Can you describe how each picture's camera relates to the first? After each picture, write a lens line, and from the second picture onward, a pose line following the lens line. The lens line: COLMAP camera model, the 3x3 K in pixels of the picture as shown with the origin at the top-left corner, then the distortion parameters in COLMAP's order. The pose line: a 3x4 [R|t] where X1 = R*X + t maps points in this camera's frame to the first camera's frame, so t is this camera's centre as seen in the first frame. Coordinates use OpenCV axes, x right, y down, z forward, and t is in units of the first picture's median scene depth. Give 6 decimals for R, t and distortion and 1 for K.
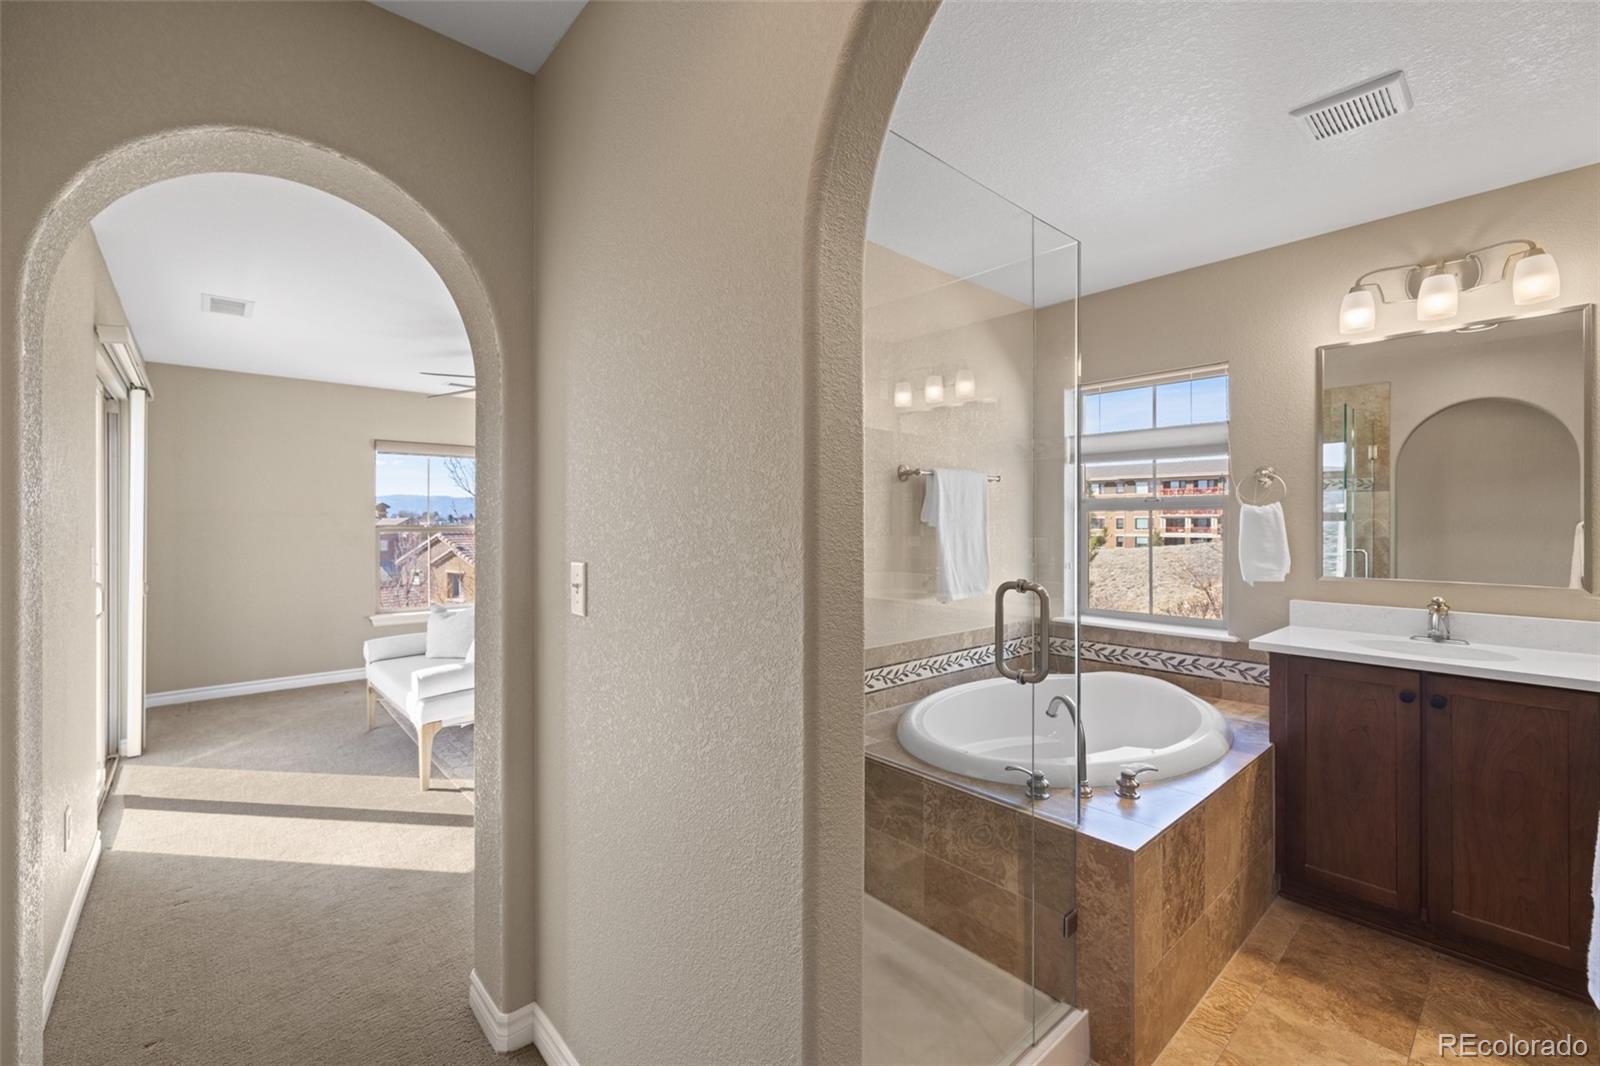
lens RADIAL K [[678.9, 0, 750.1], [0, 678.9, 524.6], [0, 0, 1]] dist [0.003662, -0.000106]
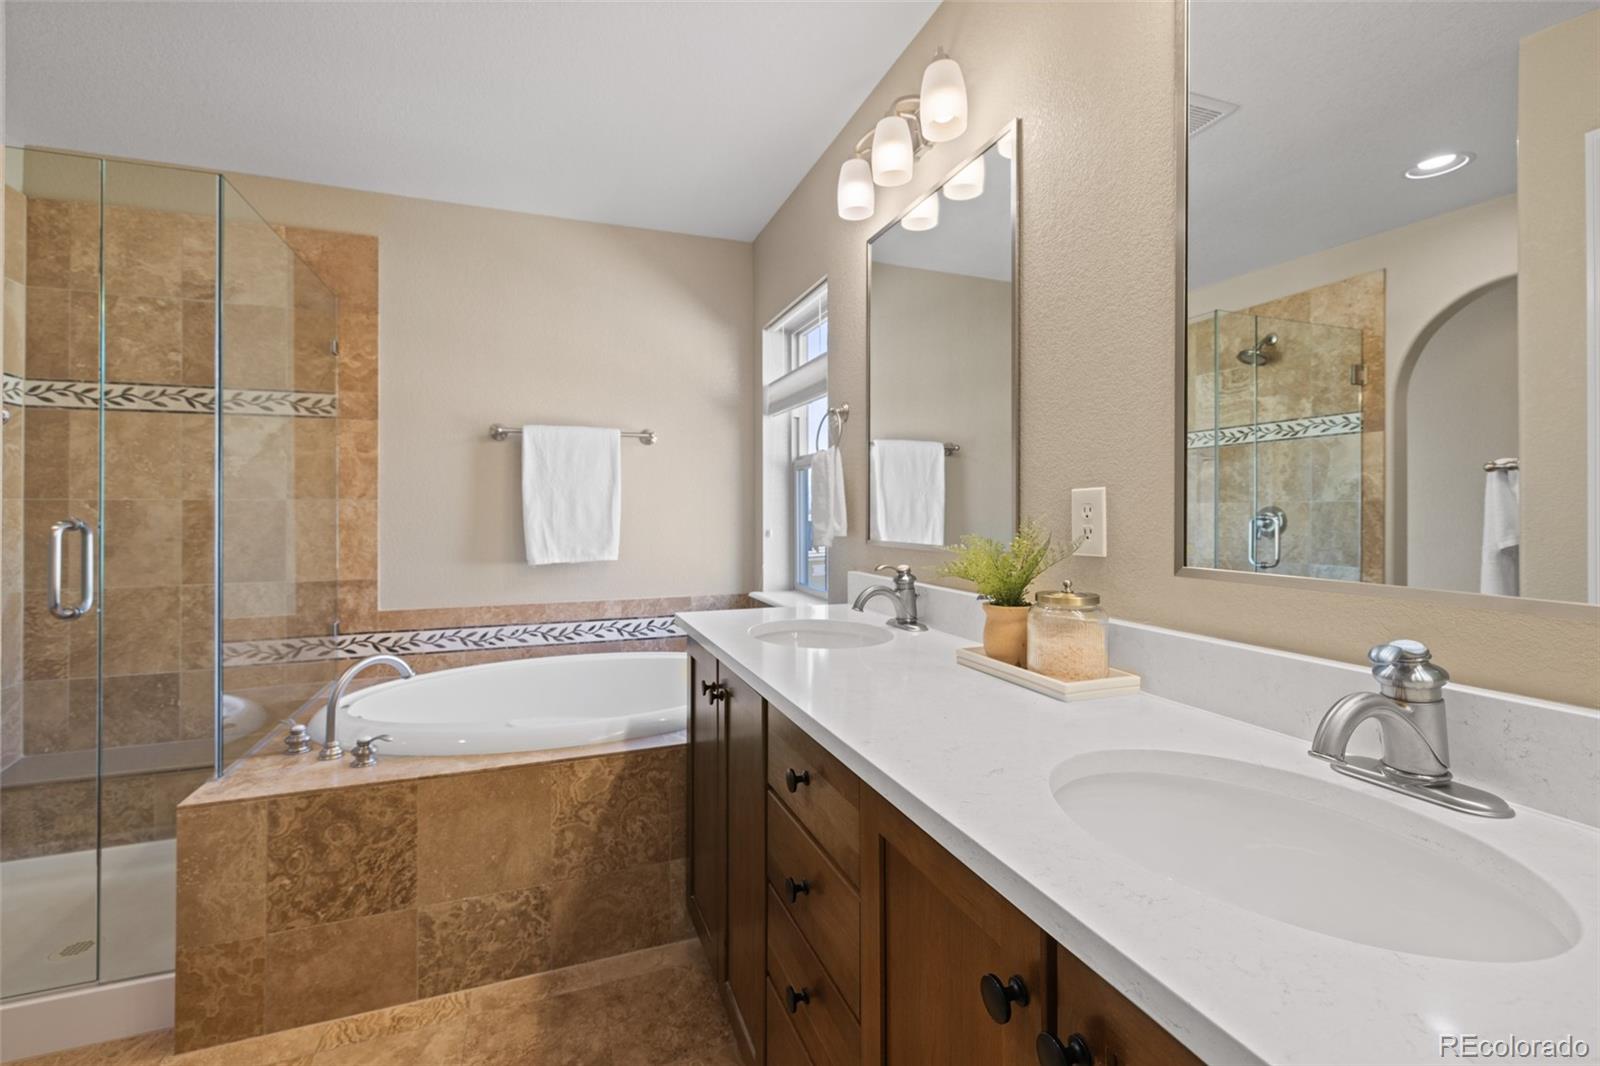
lens RADIAL K [[678.9, 0, 859.9], [0, 678.9, 524.6], [0, 0, 1]] dist [0.003662, -0.000106]
pose [[0.932459, -0.005640, -0.361231, 1.236378], [0.006125, 0.999981, 0.000199, 0.071068], [0.361223, -0.002398, 0.932476, 0.327978]]
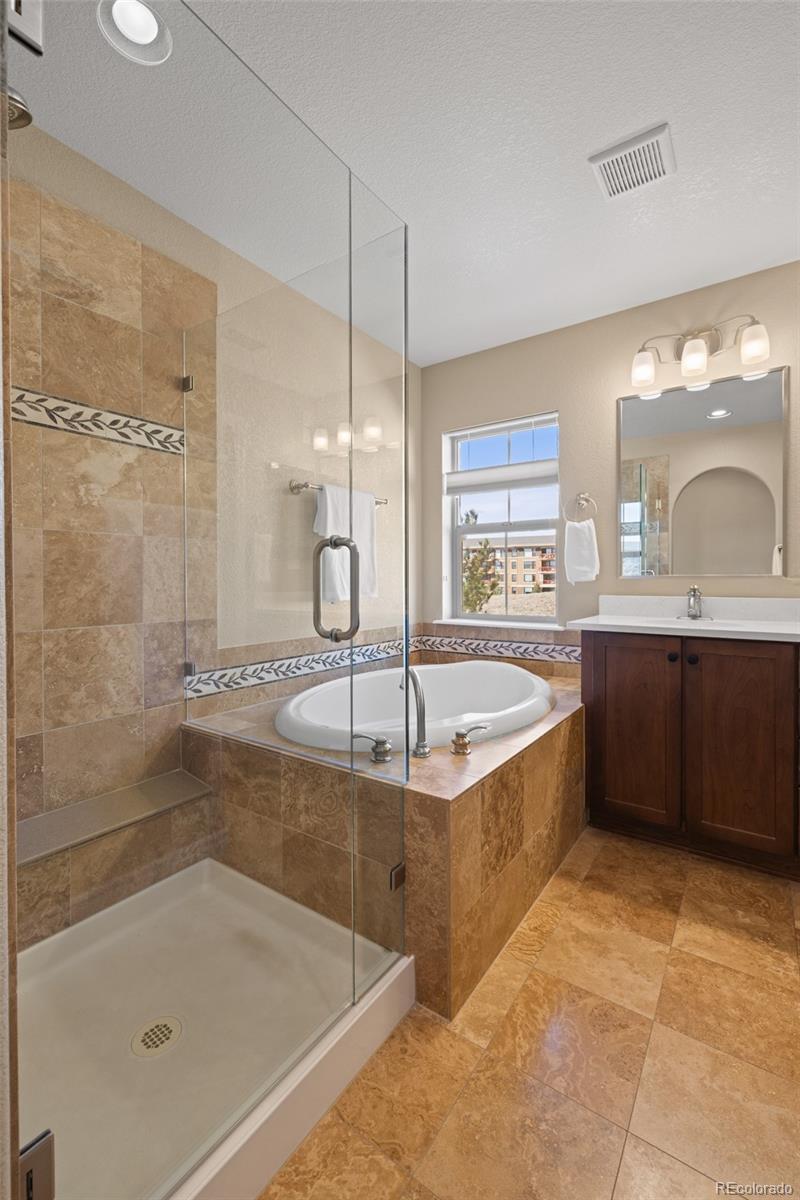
lens RADIAL K [[509.2, 0, 382.0], [0, 509.2, 596.4], [0, 0, 1]] dist [0.003662, -0.000106]
pose [[0.972900, -0.014118, 0.230796, 0.200233], [0.010292, 0.999789, 0.017772, 0.105521], [-0.230998, -0.014915, 0.972840, 0.185521]]
